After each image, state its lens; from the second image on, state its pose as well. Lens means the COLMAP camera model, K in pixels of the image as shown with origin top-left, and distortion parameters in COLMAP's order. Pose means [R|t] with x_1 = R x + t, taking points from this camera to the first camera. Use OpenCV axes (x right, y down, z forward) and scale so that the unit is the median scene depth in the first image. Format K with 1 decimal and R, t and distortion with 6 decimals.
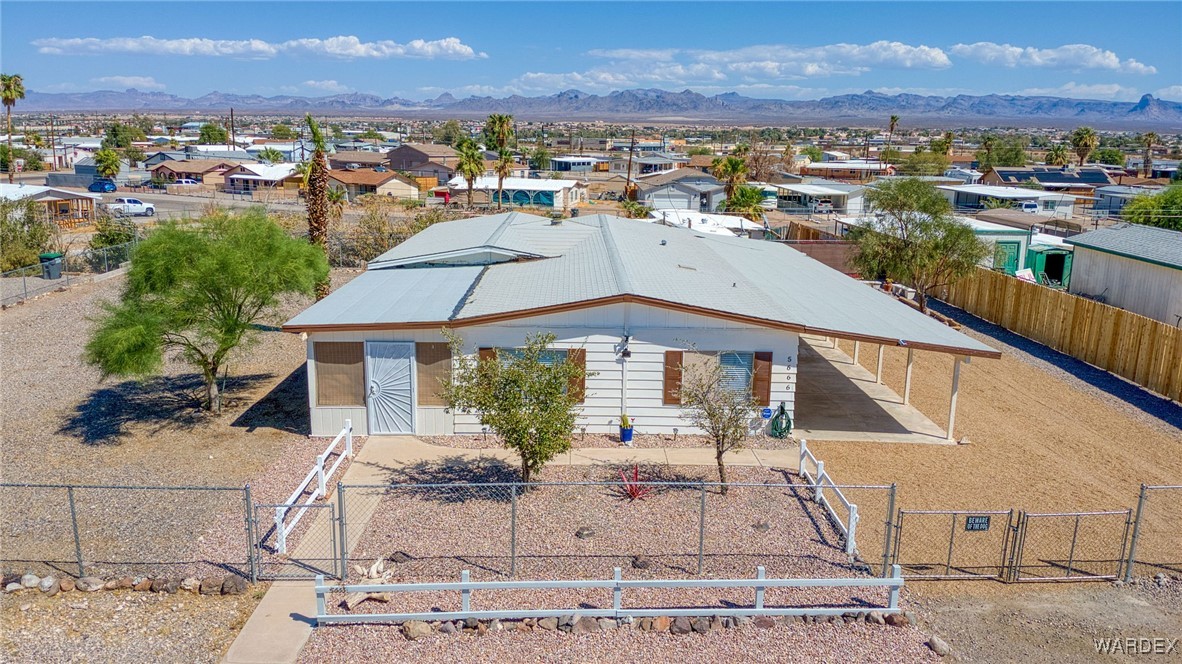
lens RADIAL K [[856.4, 0, 594.5], [0, 856.4, 332.5], [0, 0, 1]] dist [0.123751, -0.237160]
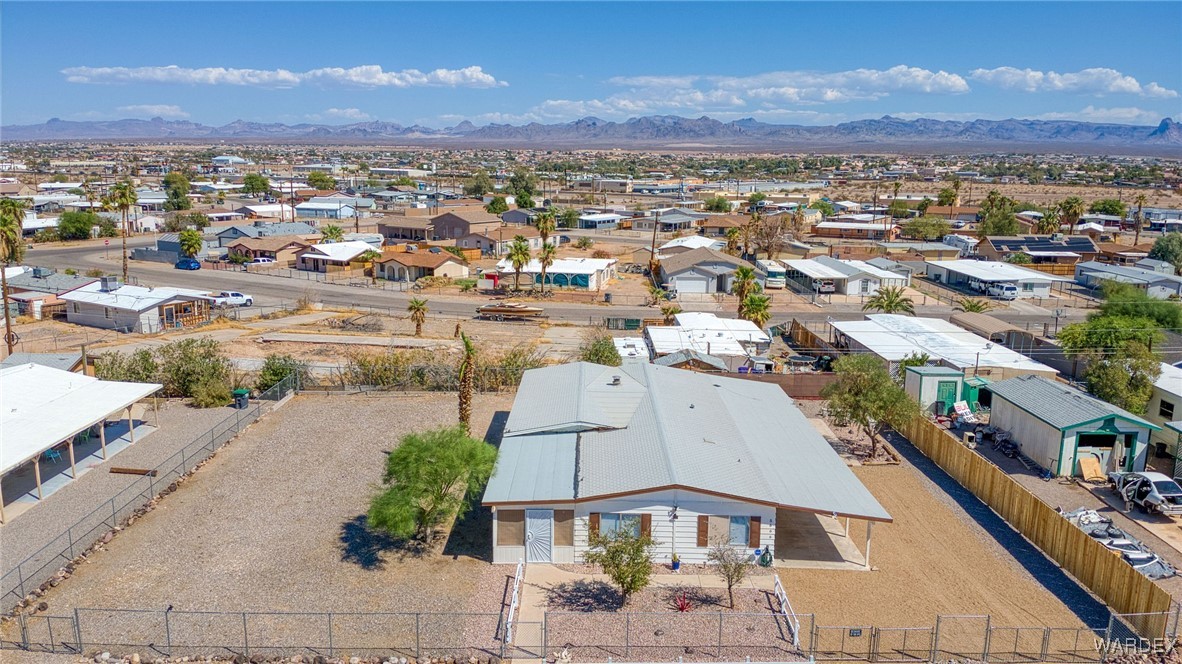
lens RADIAL K [[856.4, 0, 594.5], [0, 856.4, 332.5], [0, 0, 1]] dist [0.123751, -0.237160]
pose [[0.999791, -0.000289, -0.020455, -0.083222], [-0.000291, 0.999598, -0.028337, -0.274282], [0.020455, 0.028337, 0.999389, -0.687830]]
